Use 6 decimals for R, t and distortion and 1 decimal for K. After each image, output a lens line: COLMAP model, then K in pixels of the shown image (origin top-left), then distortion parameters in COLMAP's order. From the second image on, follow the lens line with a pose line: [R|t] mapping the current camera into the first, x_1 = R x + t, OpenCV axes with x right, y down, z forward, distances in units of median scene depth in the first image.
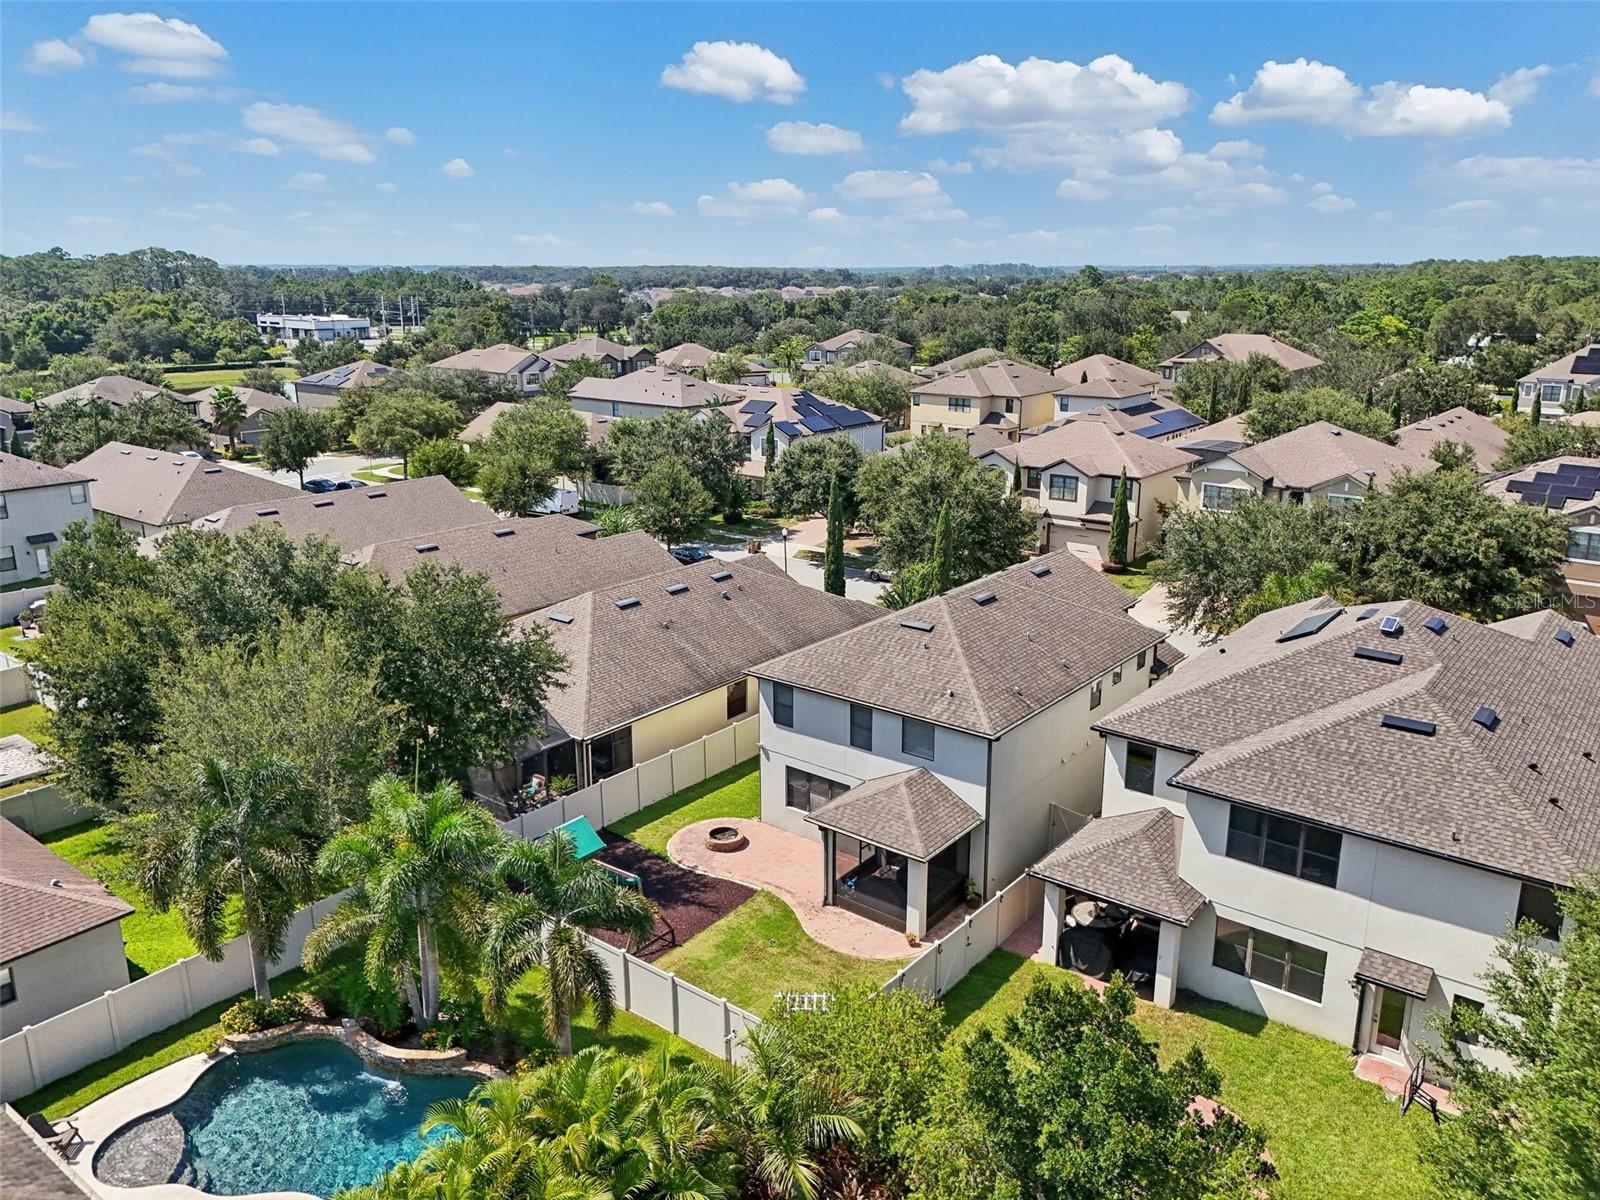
lens RADIAL K [[1219.2, 0, 800.0], [0, 1219.2, 600.0], [0, 0, 1]] dist [0.080649, -0.101590]
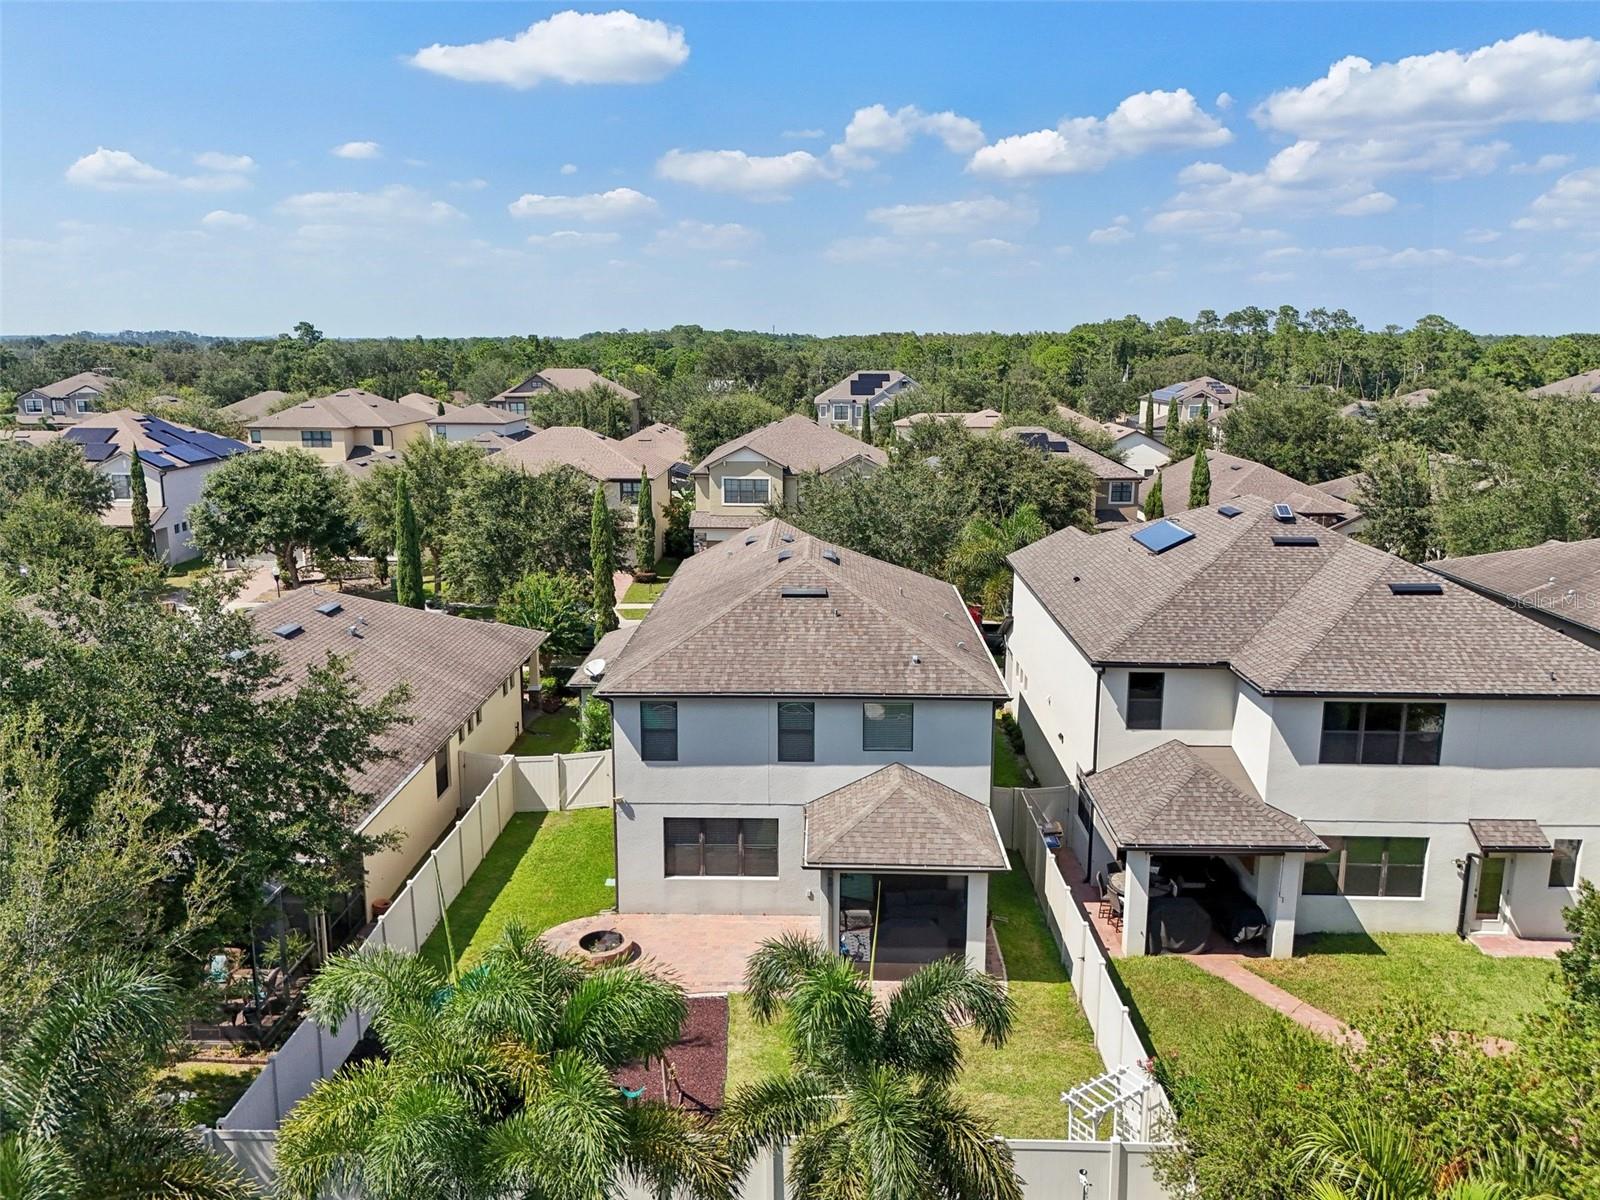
lens RADIAL K [[1219.2, 0, 800.0], [0, 1219.2, 600.0], [0, 0, 1]] dist [0.080649, -0.101590]
pose [[0.791378, -0.120588, 0.599315, -0.429684], [0.158797, 0.987249, -0.011043, 0.039881], [-0.590342, 0.103909, 0.800437, 0.463120]]
